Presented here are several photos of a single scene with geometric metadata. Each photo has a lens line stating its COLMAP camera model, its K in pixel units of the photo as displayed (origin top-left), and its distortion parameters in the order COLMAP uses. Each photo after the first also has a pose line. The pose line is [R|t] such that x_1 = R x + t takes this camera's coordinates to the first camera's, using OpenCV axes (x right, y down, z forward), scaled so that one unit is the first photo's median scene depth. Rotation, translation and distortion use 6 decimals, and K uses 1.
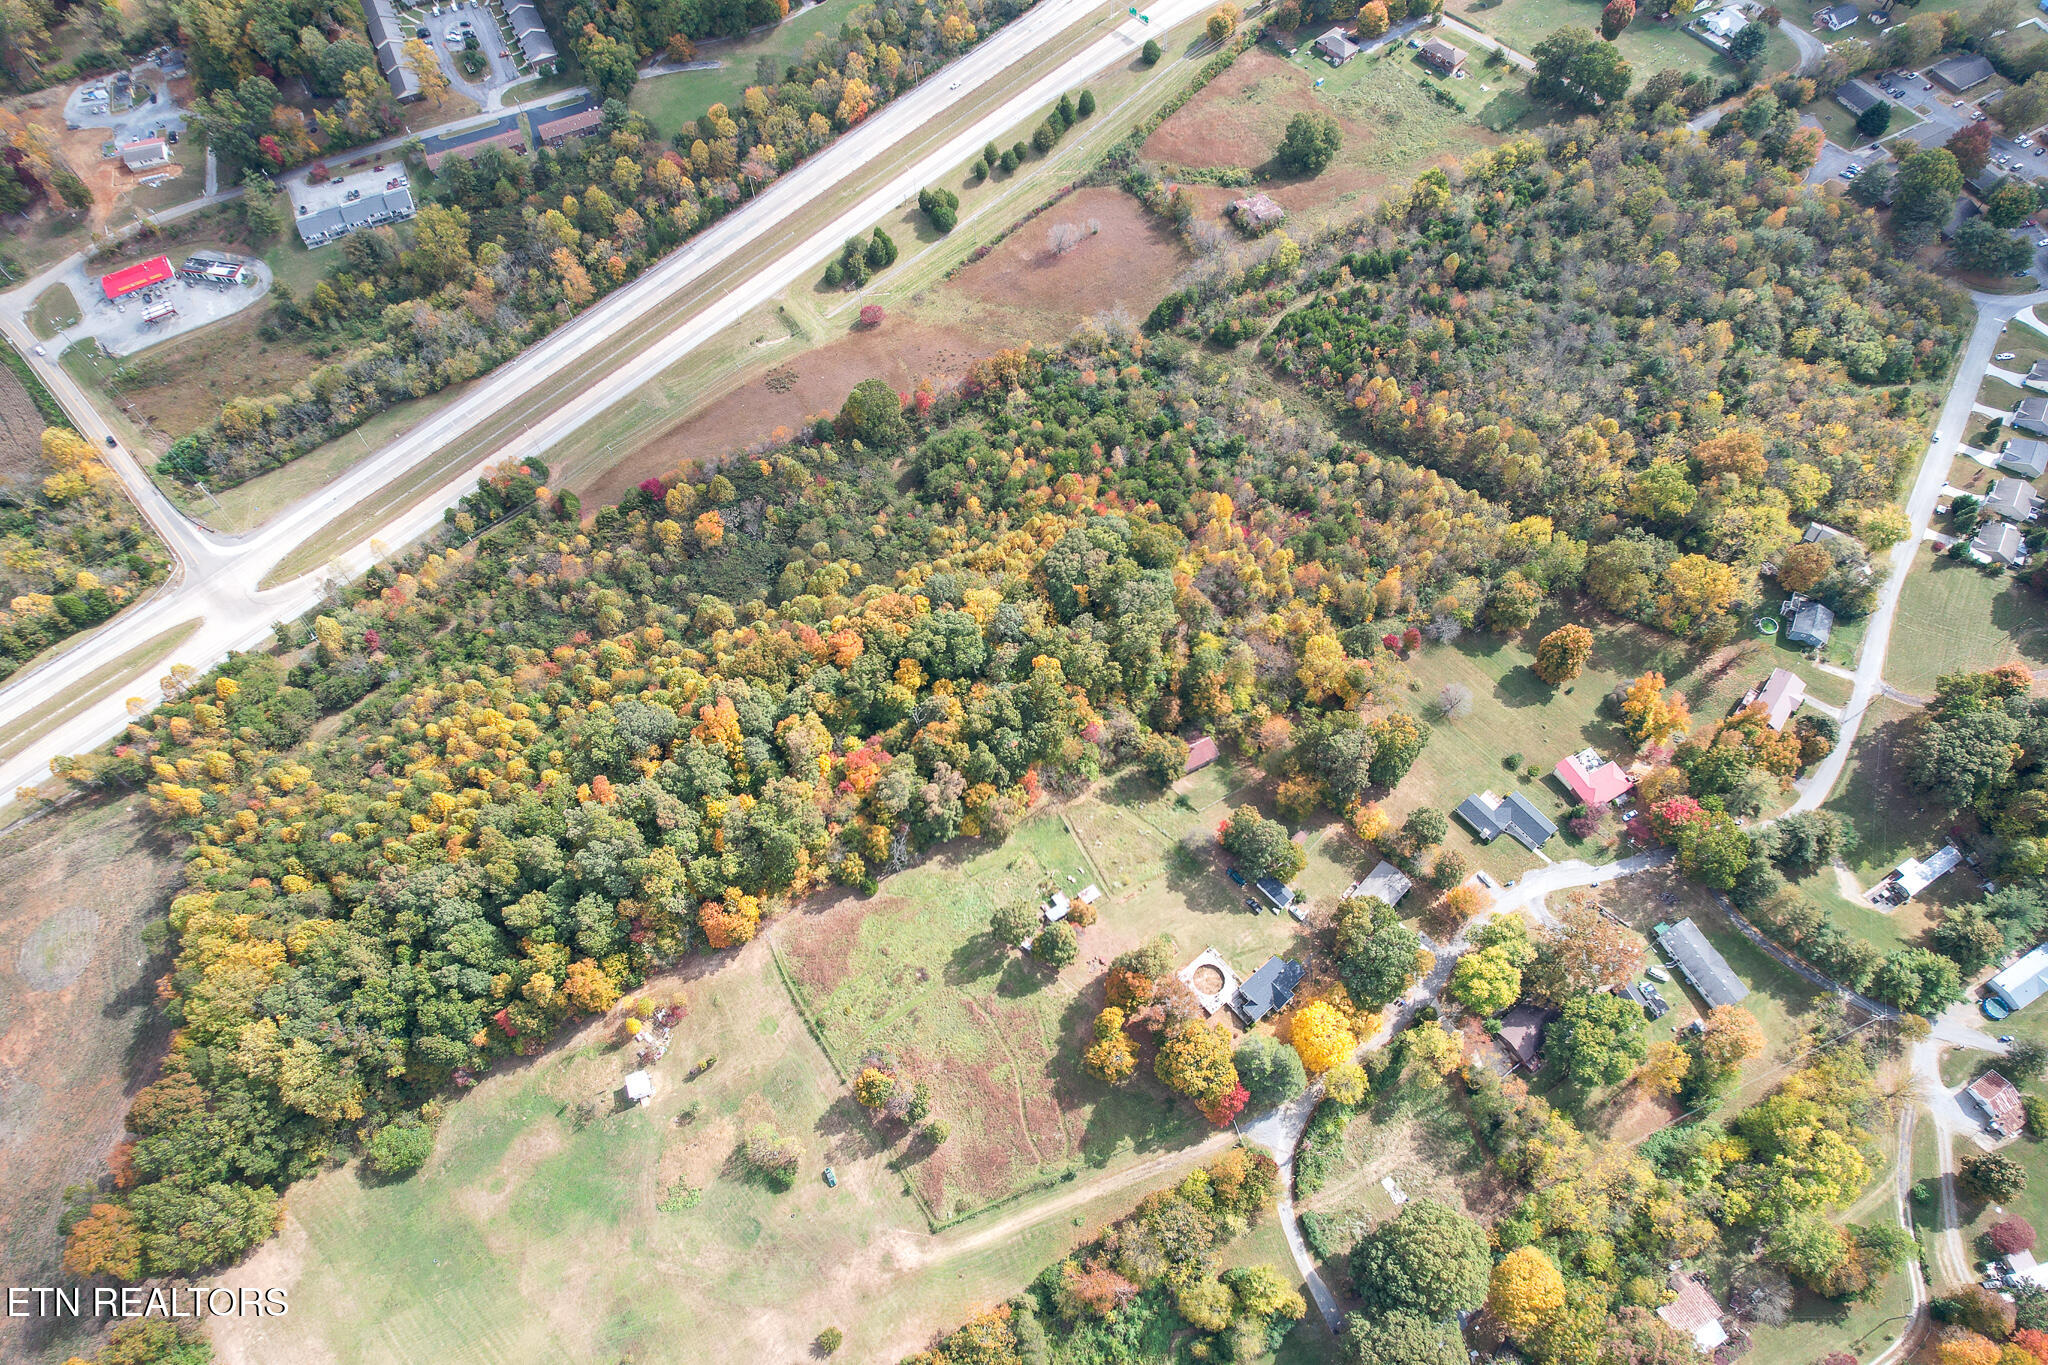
lens RADIAL K [[1312.7, 0, 1019.6], [0, 1312.7, 686.8], [0, 0, 1]] dist [-0.088947, 0.085862]
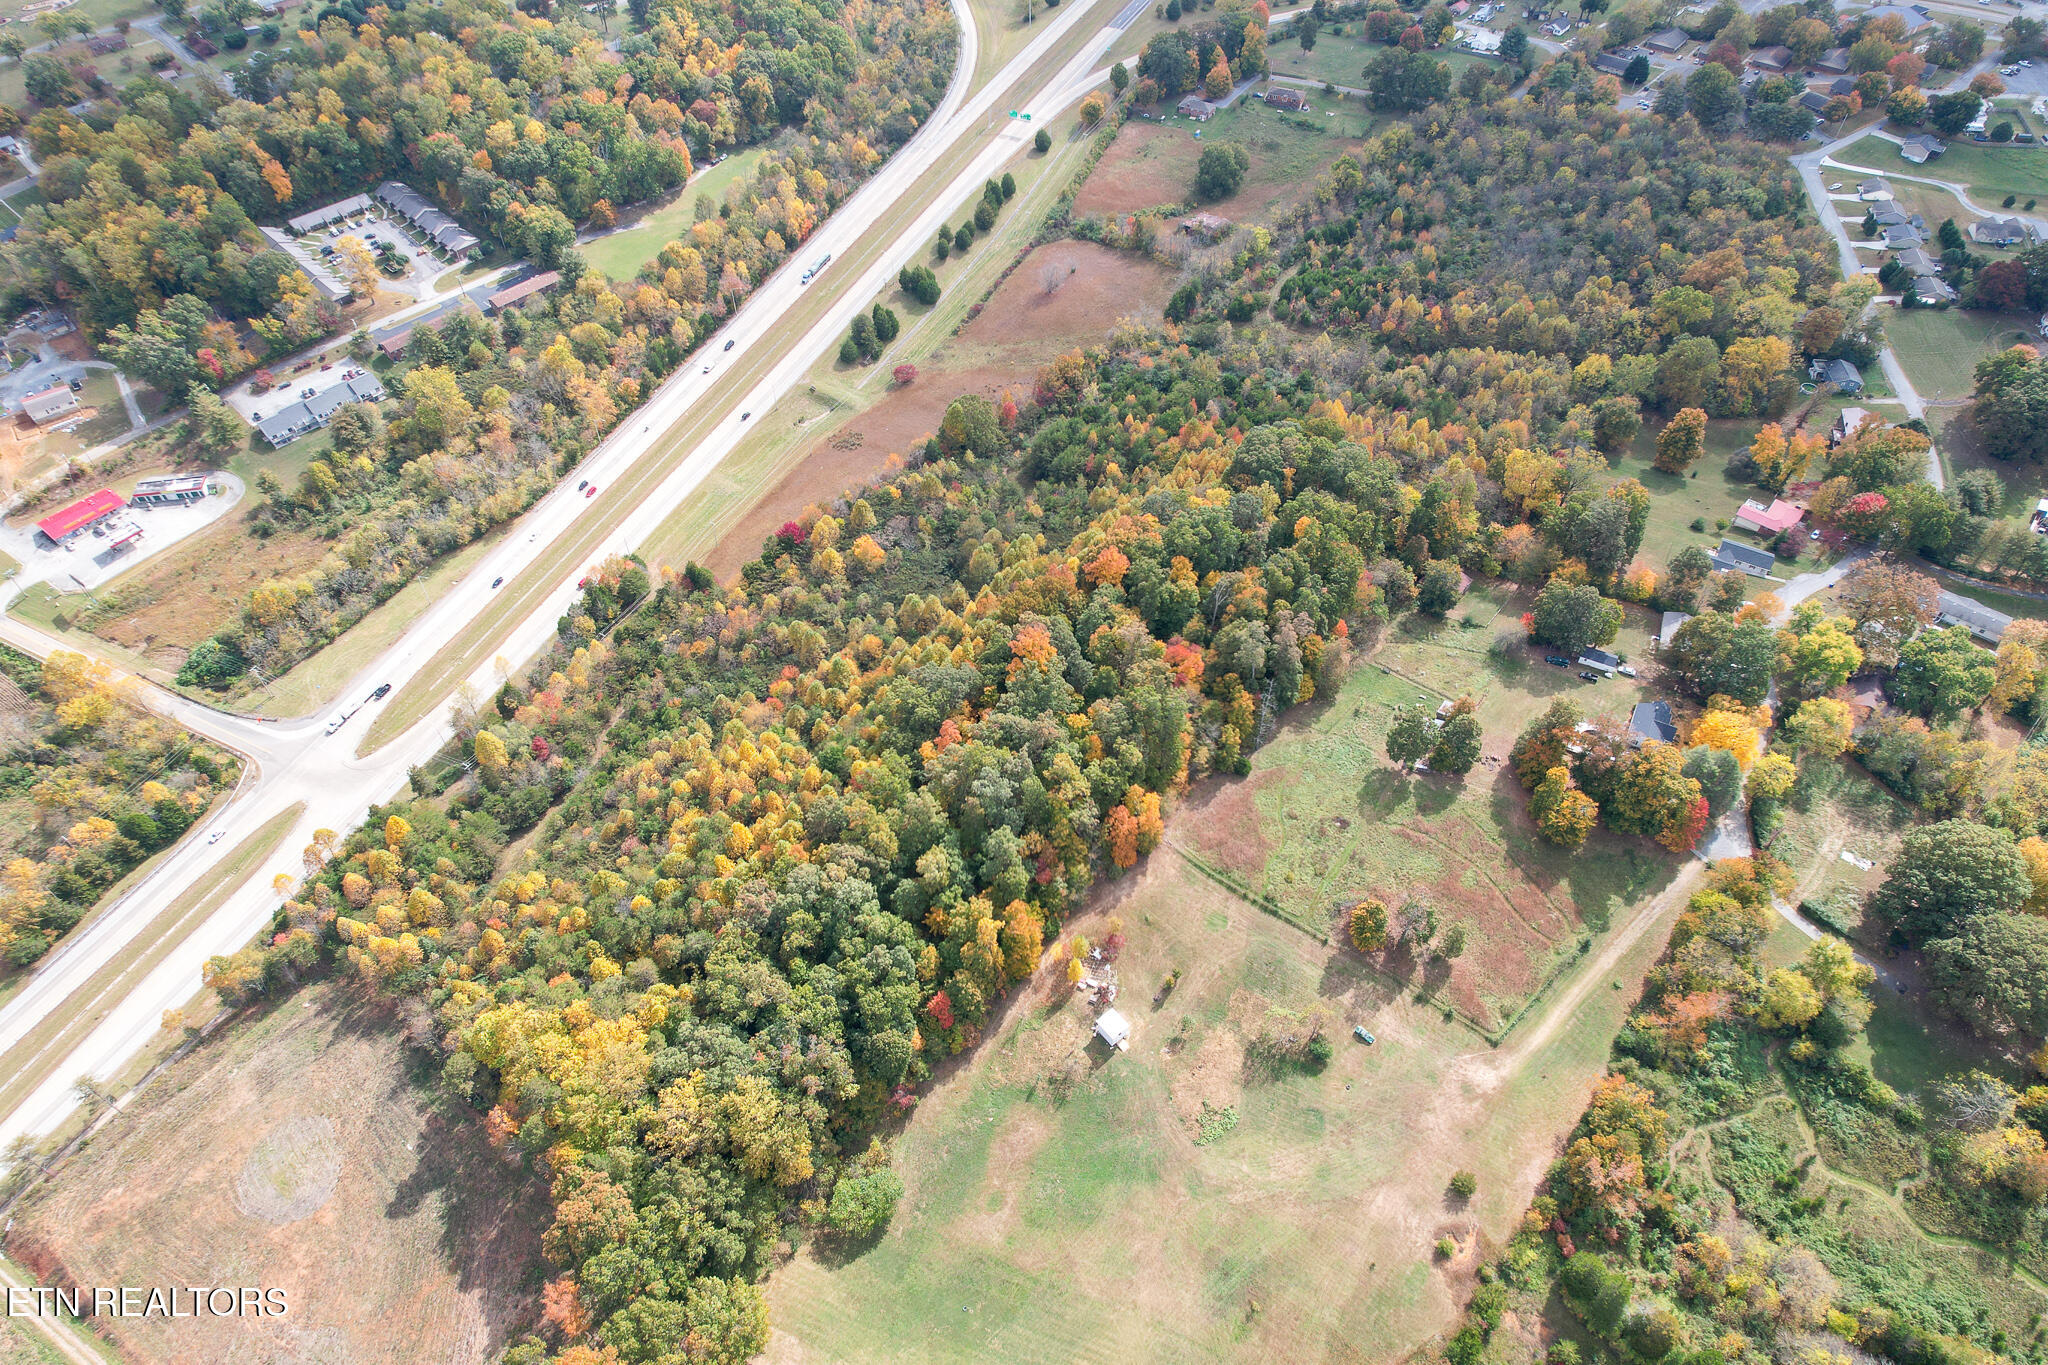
lens RADIAL K [[1312.7, 0, 1019.6], [0, 1312.7, 686.8], [0, 0, 1]] dist [-0.088947, 0.085862]
pose [[0.935407, -0.259179, 0.240501, -0.384371], [0.307596, 0.931933, -0.192056, 0.186493], [-0.174354, 0.253627, 0.951459, 0.093526]]
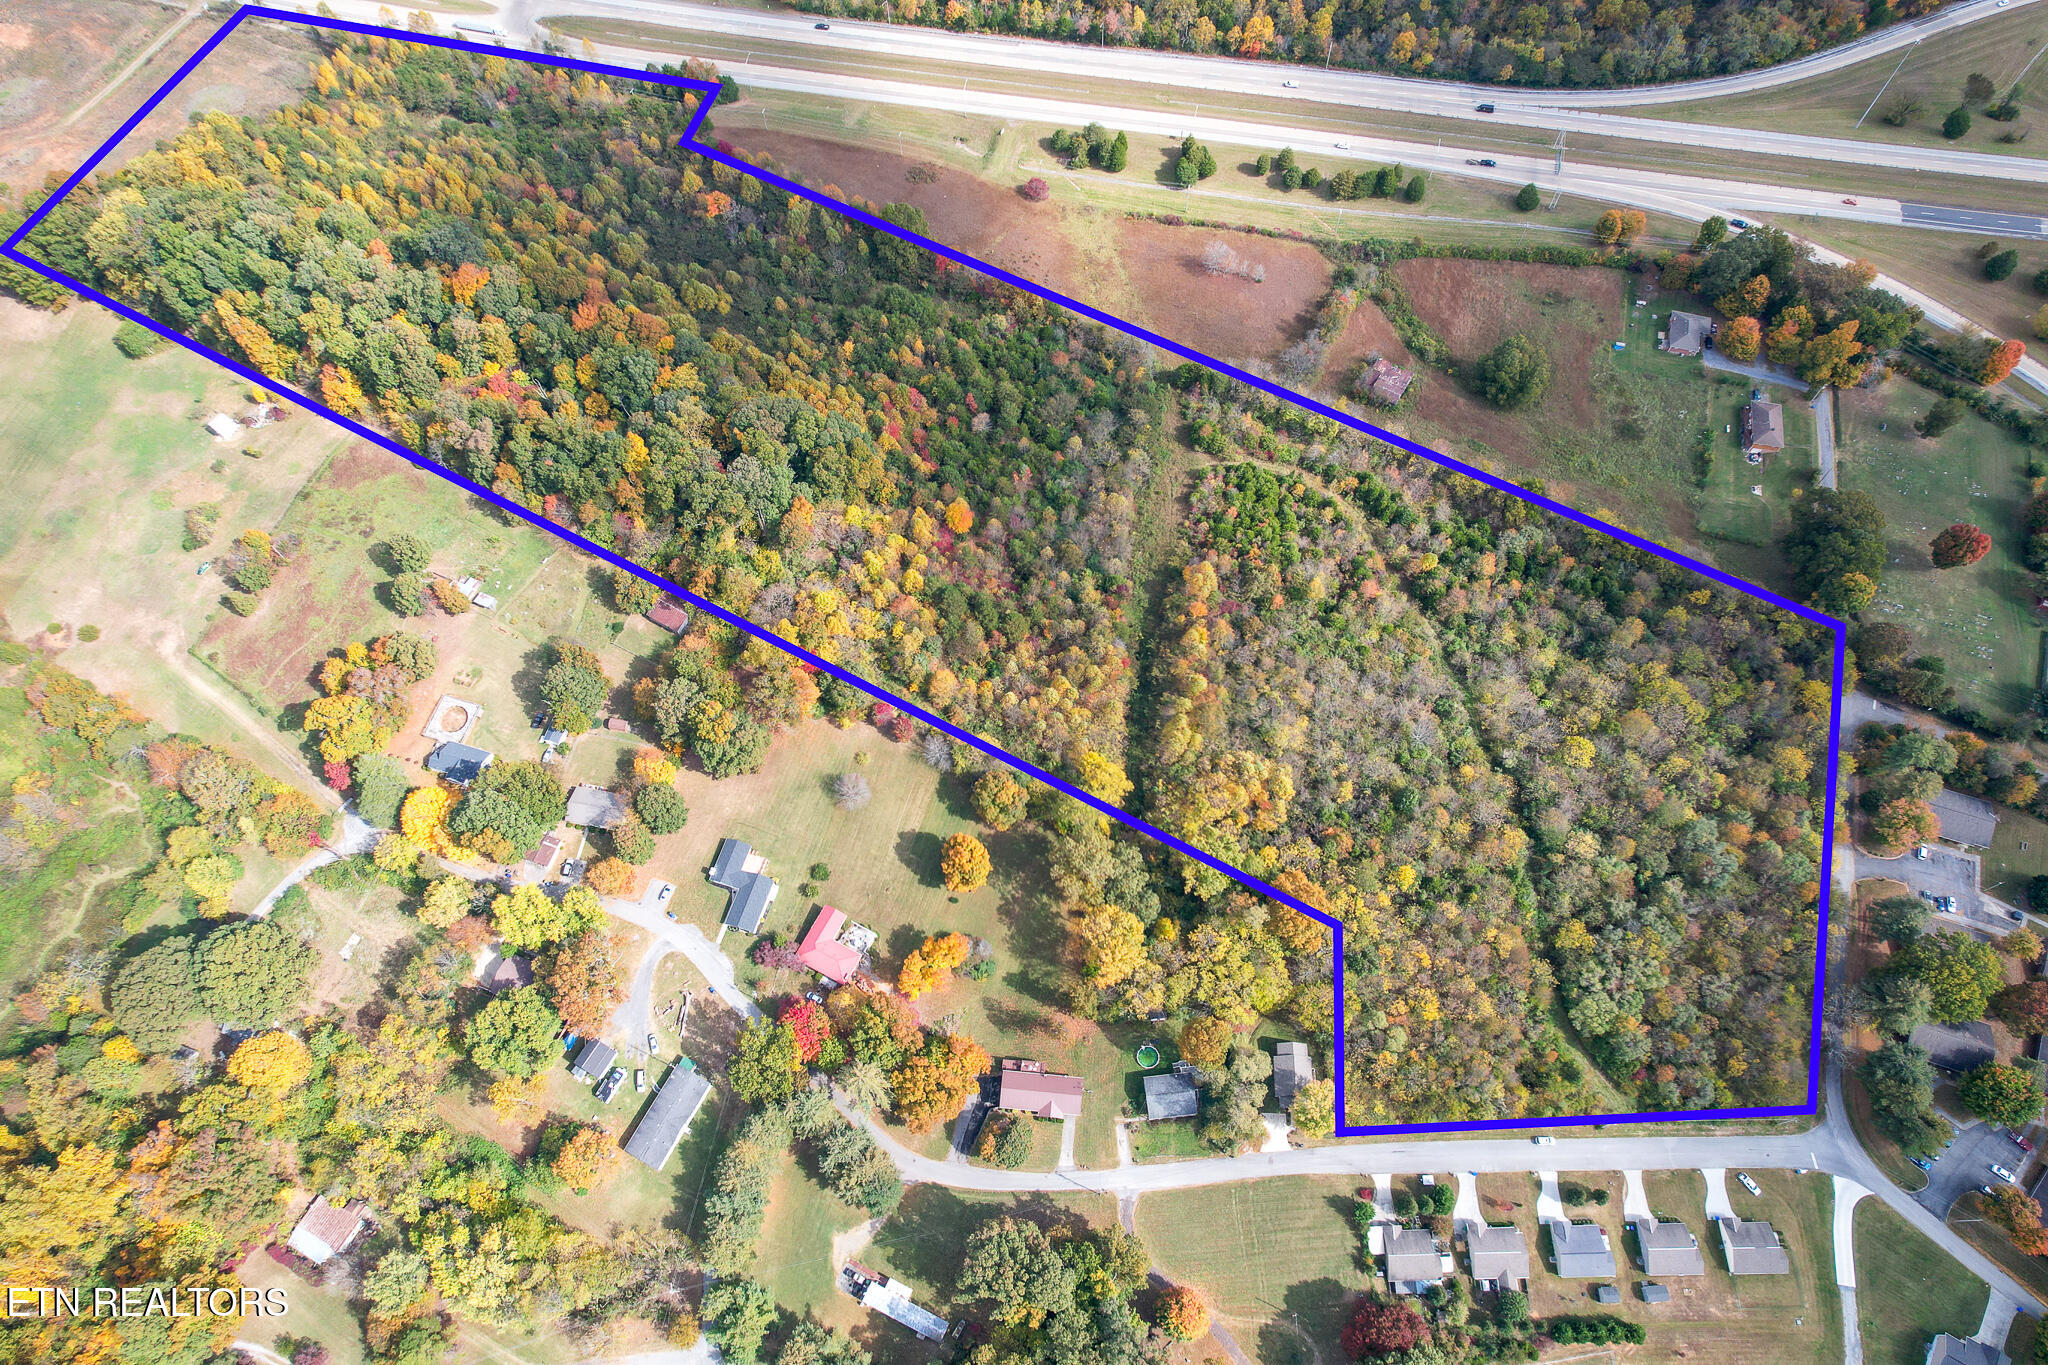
lens RADIAL K [[1312.7, 0, 1019.6], [0, 1312.7, 686.8], [0, 0, 1]] dist [-0.088947, 0.085862]
pose [[0.544663, 0.759248, -0.356208, 0.599558], [-0.728963, 0.638611, 0.246555, -0.317399], [0.414675, 0.125373, 0.901291, 0.162775]]
